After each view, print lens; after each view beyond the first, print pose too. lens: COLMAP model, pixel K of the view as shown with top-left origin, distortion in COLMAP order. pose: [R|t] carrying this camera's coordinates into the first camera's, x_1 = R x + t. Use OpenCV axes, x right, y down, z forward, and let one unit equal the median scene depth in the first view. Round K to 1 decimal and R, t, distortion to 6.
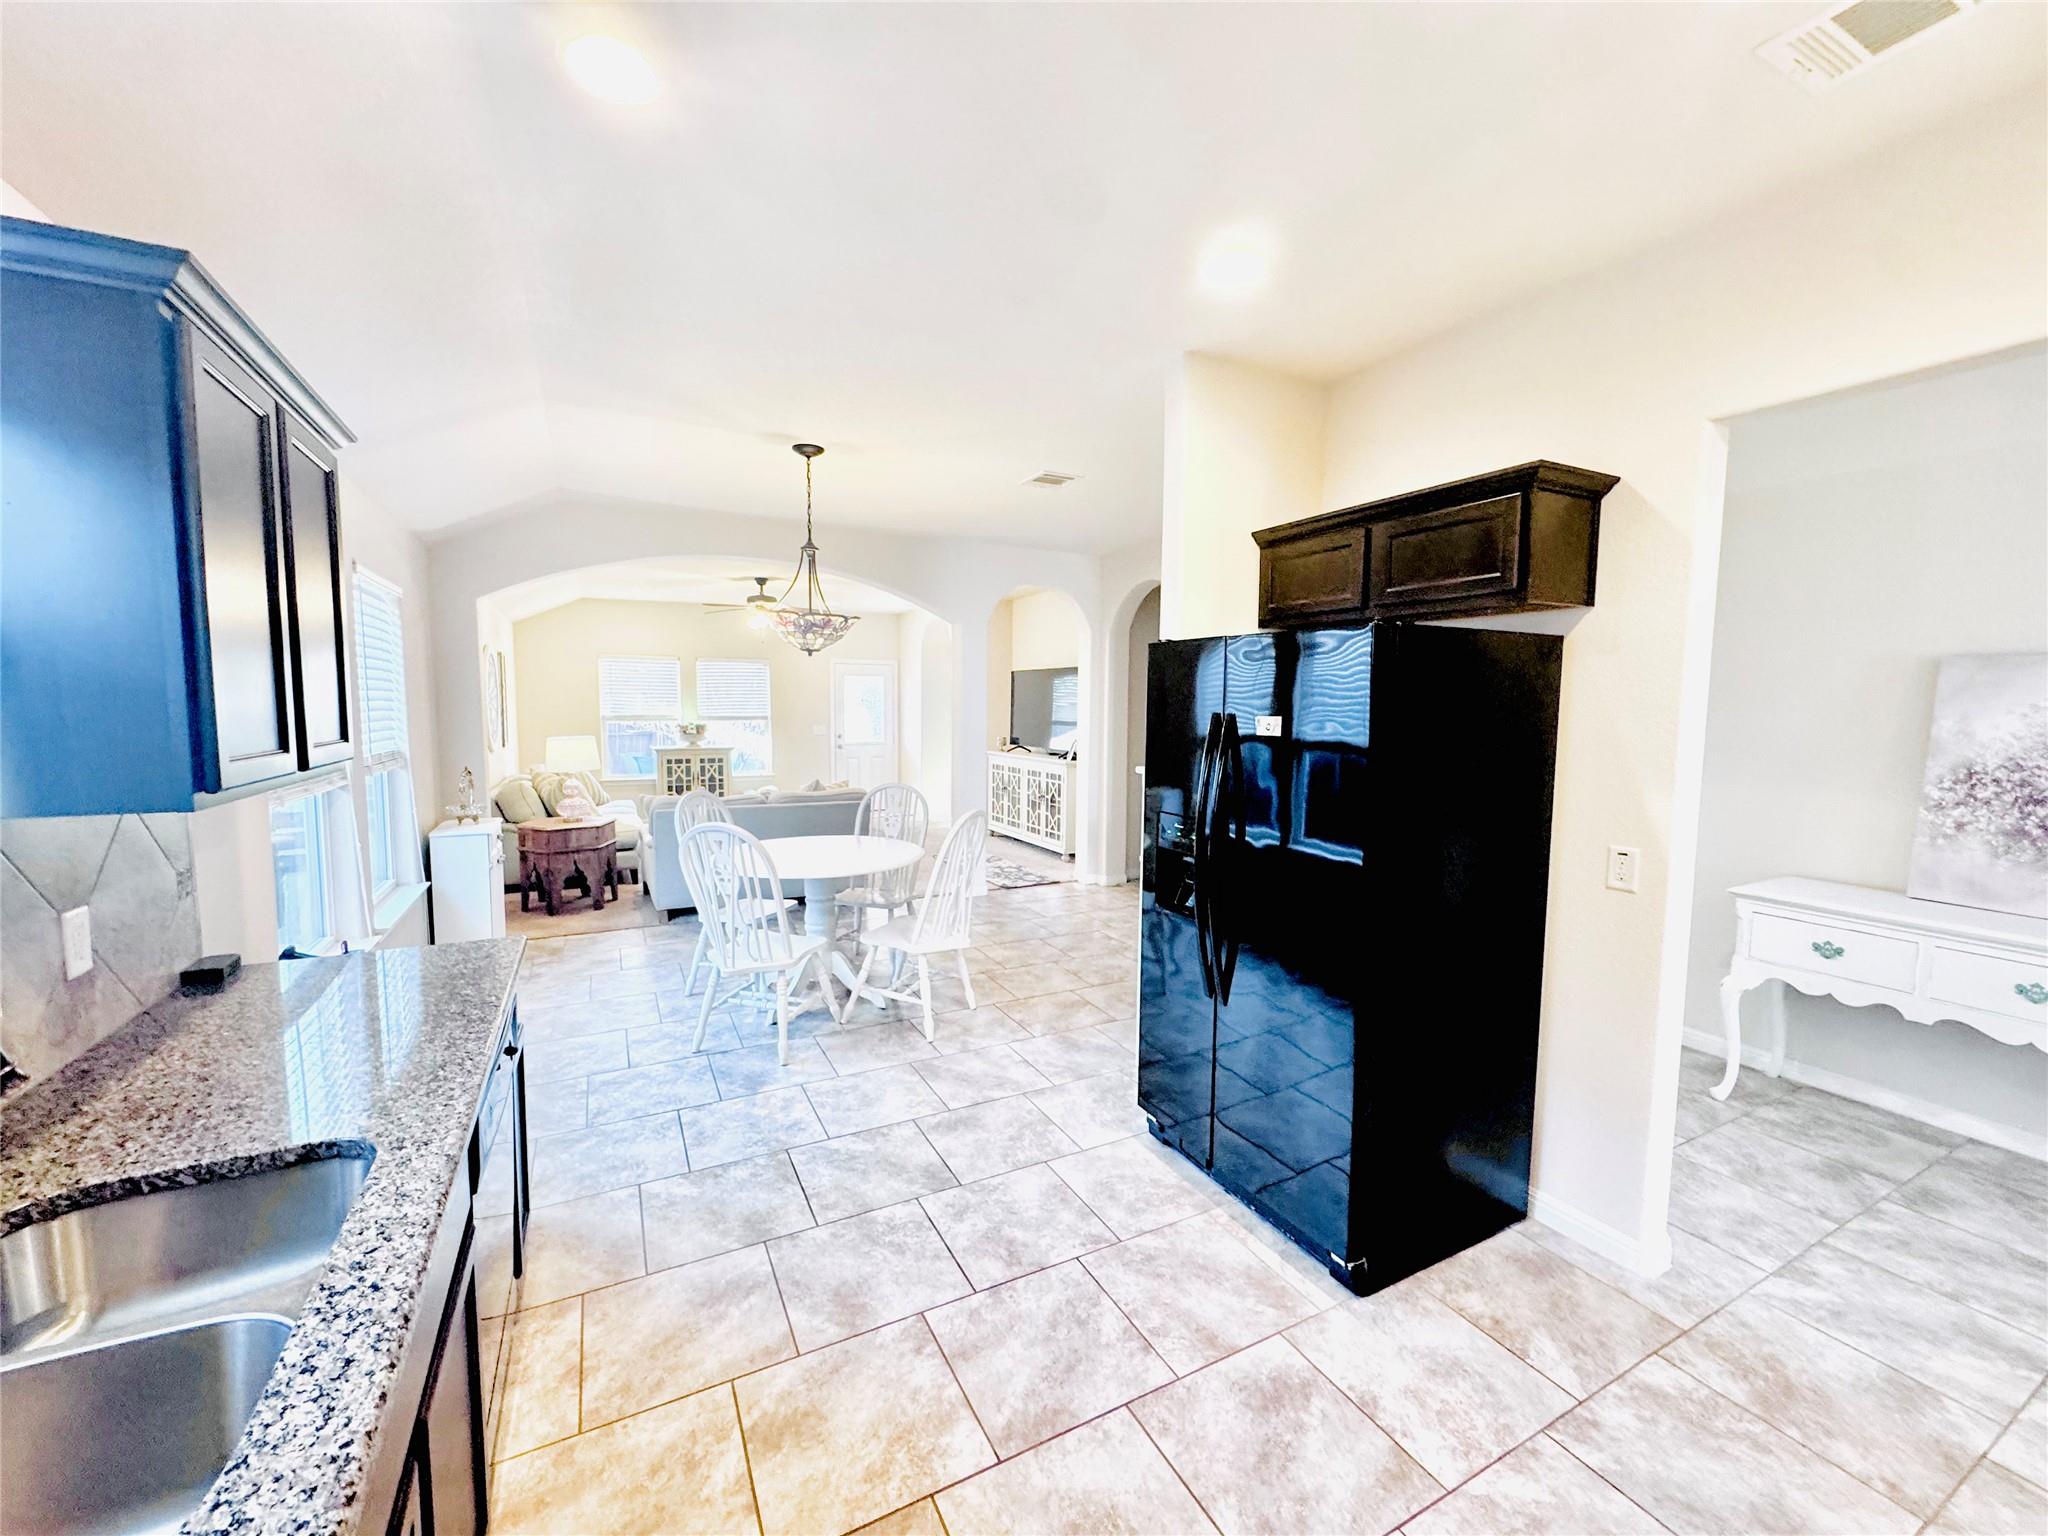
lens RADIAL K [[816.1, 0, 1024.1], [0, 816.1, 768.2], [0, 0, 1]] dist [-0.000501, 0.000180]
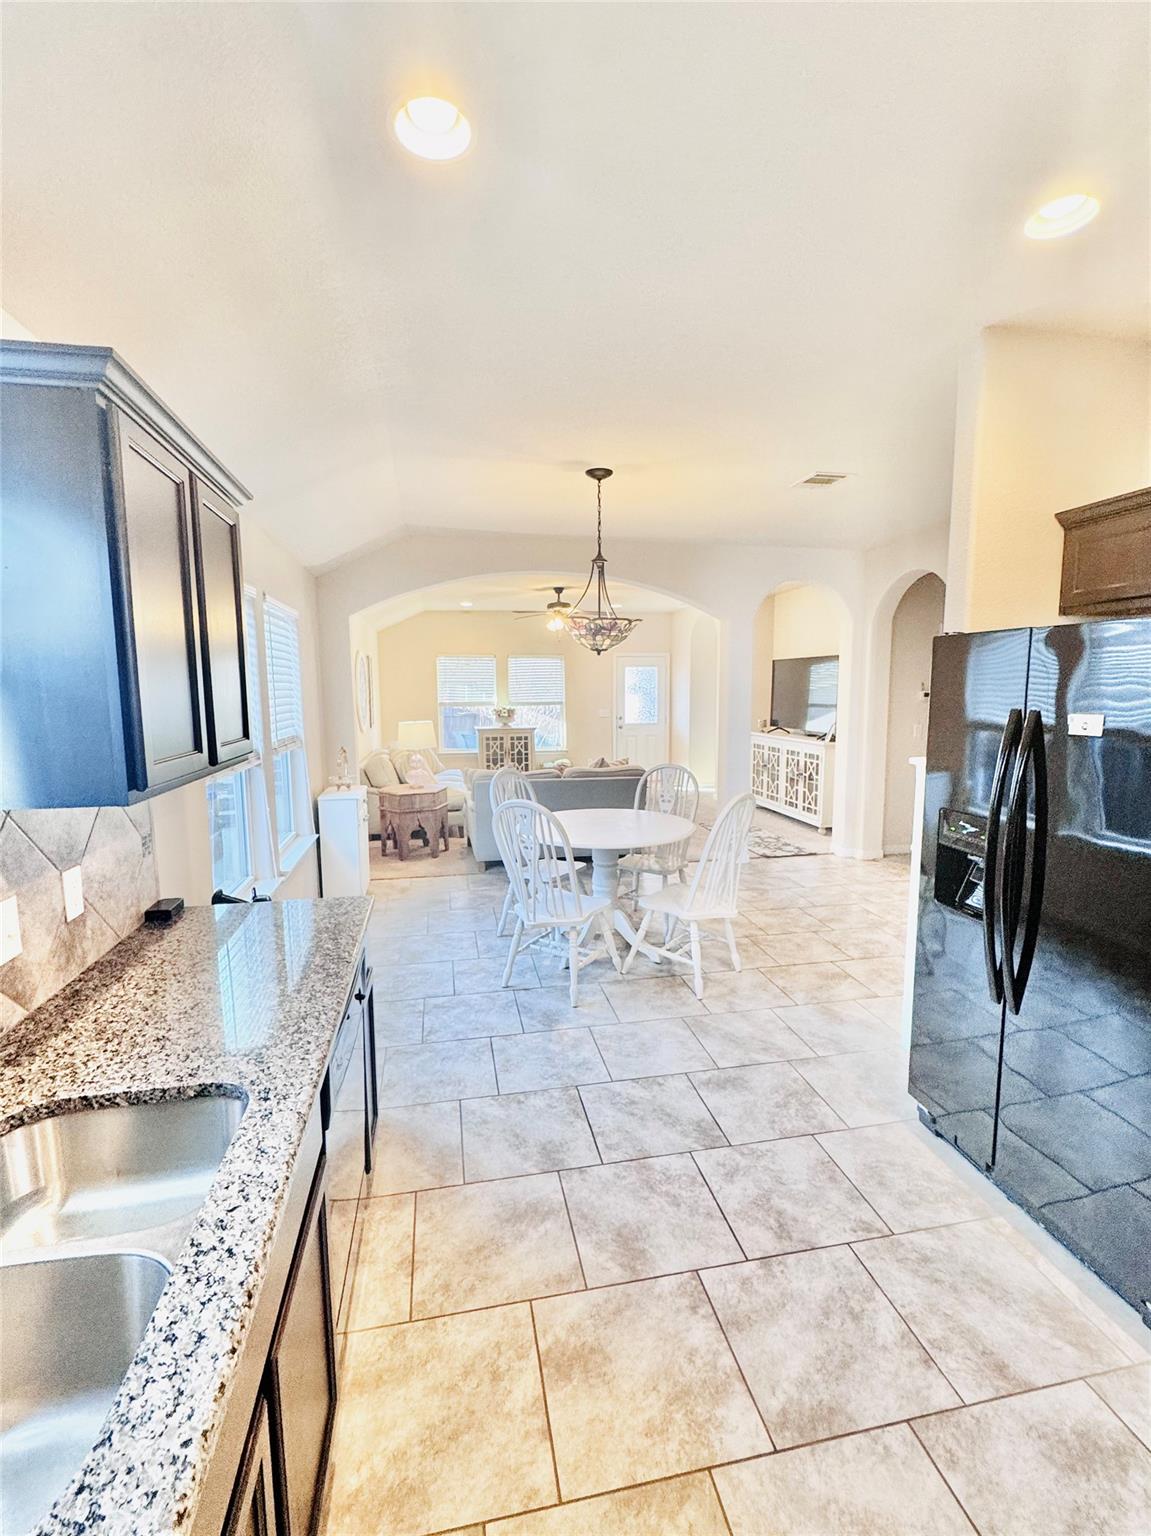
lens RADIAL K [[687.7, 0, 578.0], [0, 687.7, 766.4], [0, 0, 1]] dist [0.001171, -0.000998]
pose [[0.960654, 0.018394, -0.277138, -0.029737], [-0.008312, 0.999262, 0.037509, -0.026292], [0.277623, -0.033730, 0.960098, 0.086910]]
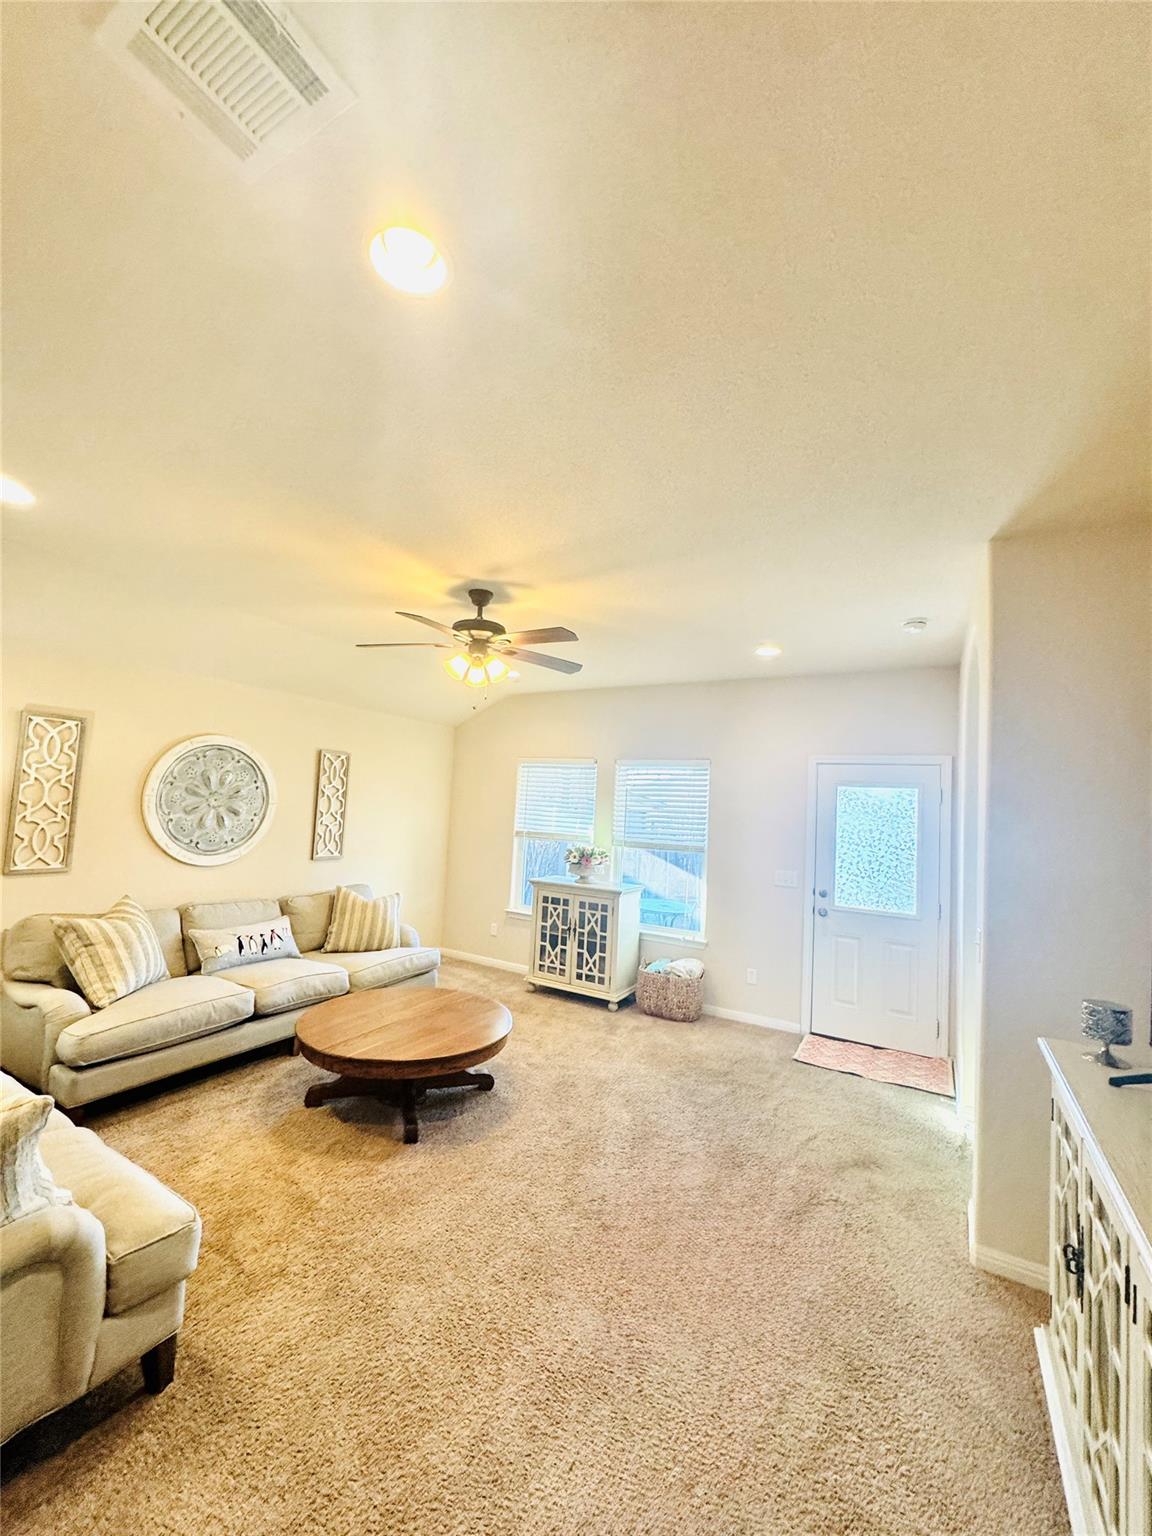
lens RADIAL K [[612.1, 0, 569.2], [0, 612.1, 774.8], [0, 0, 1]] dist [-0.000501, 0.000180]
pose [[0.532098, -0.020931, -0.846424, 0.154528], [-0.114042, 0.988813, -0.096144, -0.263859], [0.838968, 0.147686, 0.523758, 2.783815]]
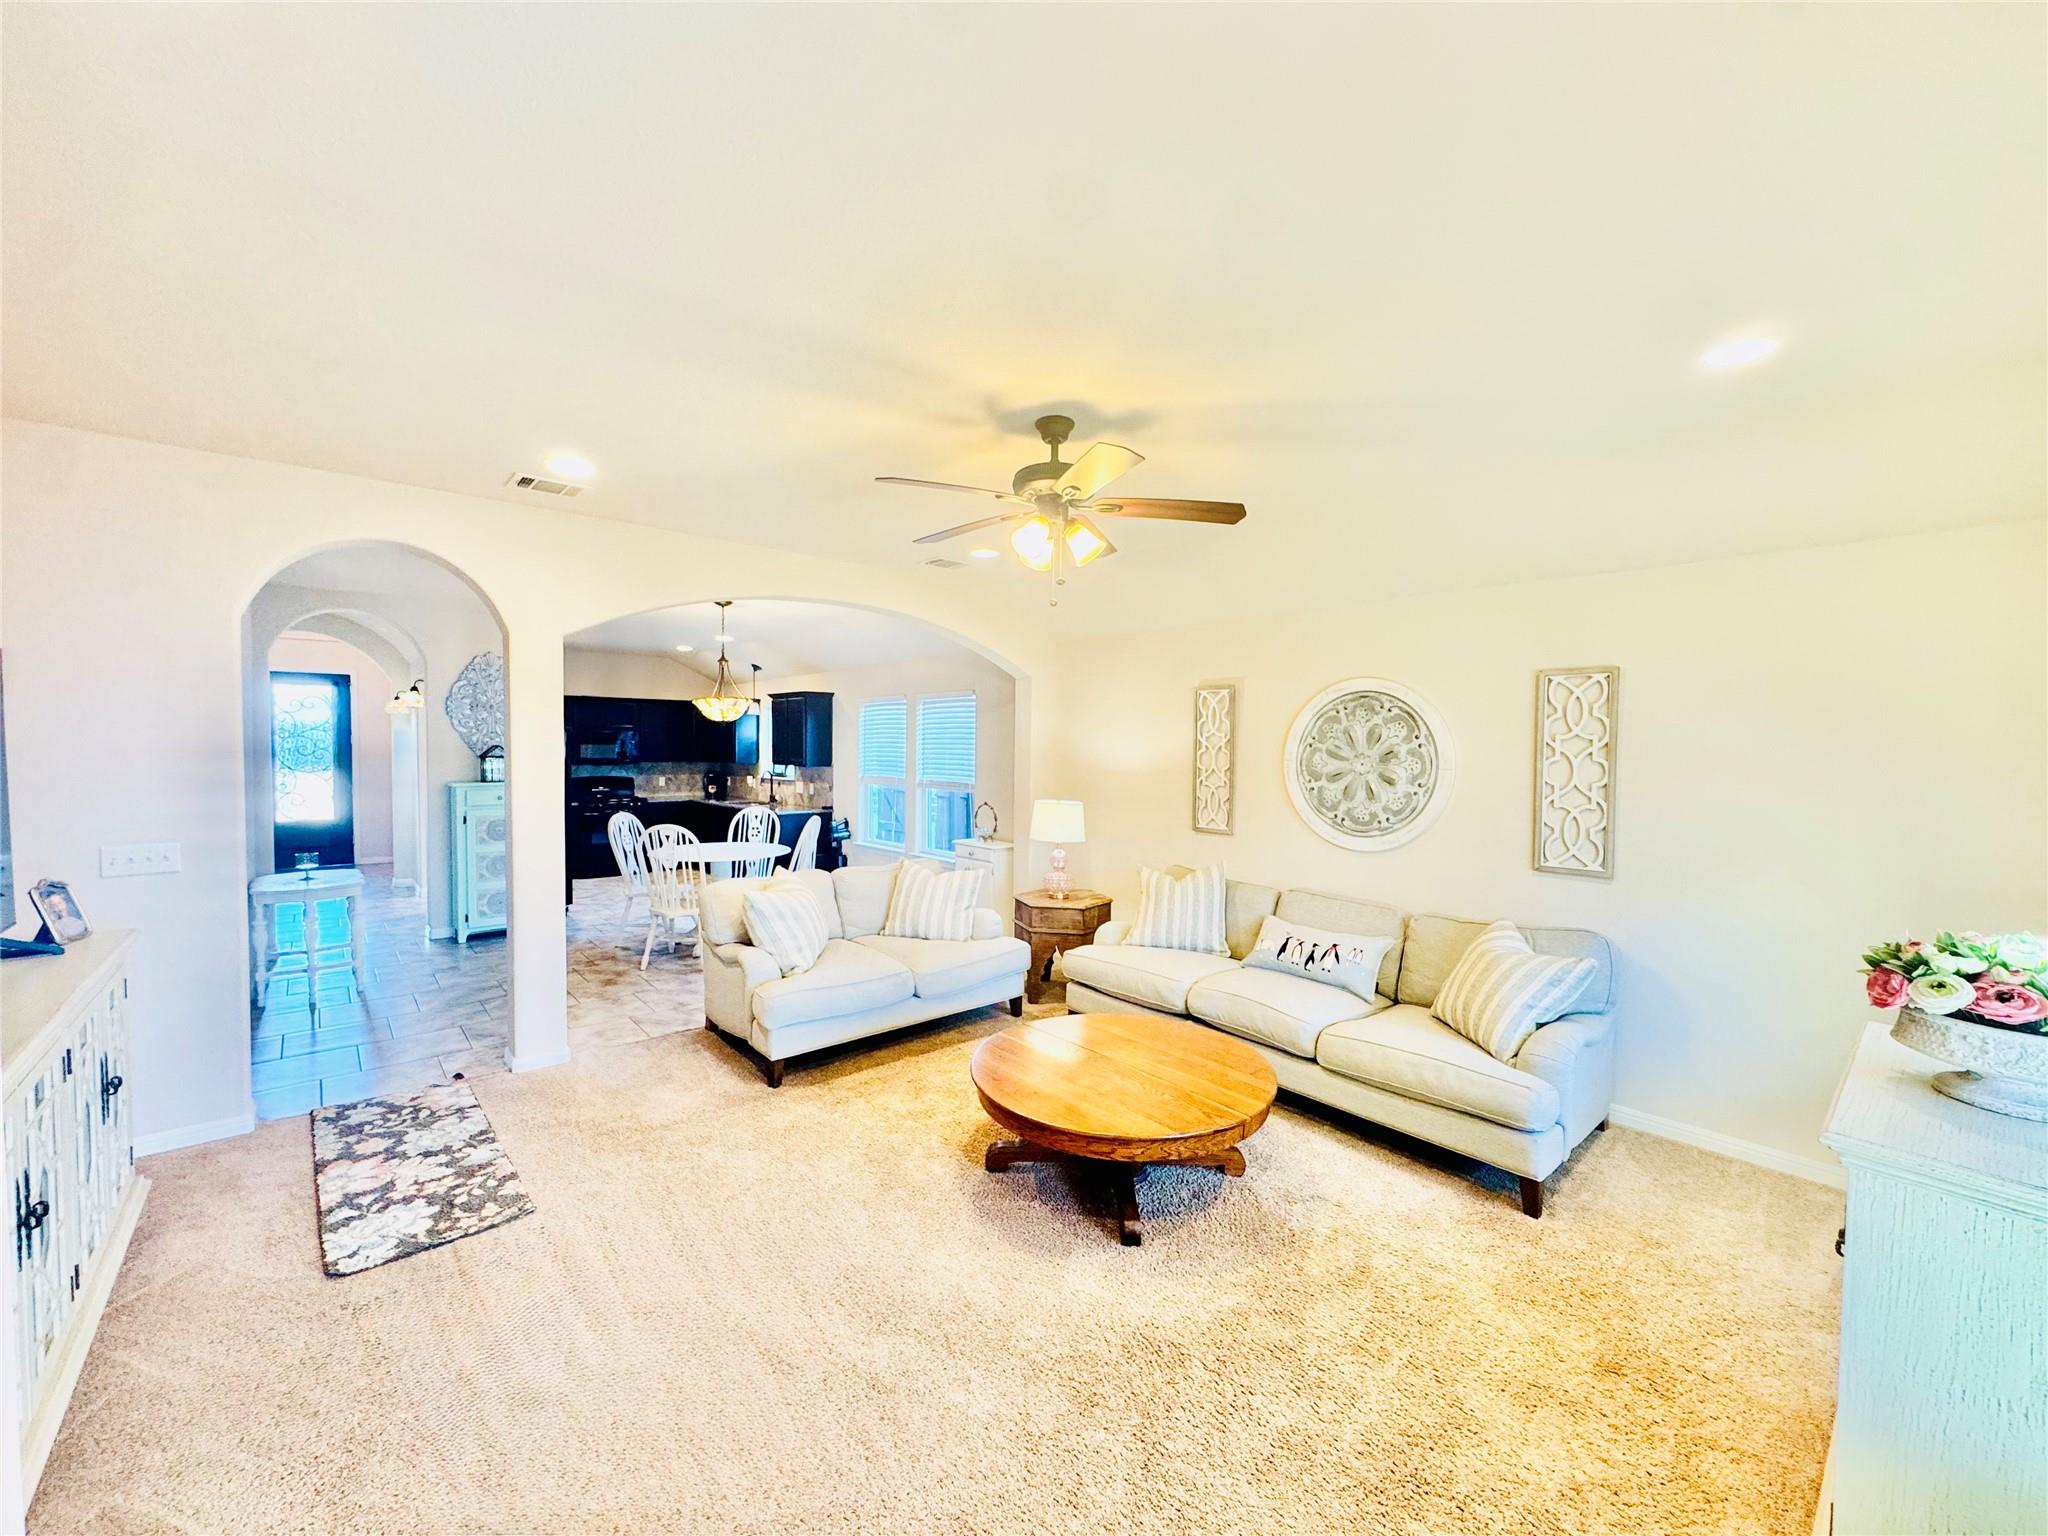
lens RADIAL K [[816.1, 0, 1010.6], [0, 816.1, 758.5], [0, 0, 1]] dist [-0.000501, 0.000180]
pose [[-0.981285, -0.018699, -0.191653, -0.775798], [-0.035681, 0.995695, 0.085542, -0.378637], [0.189228, 0.090780, -0.977728, 4.404304]]
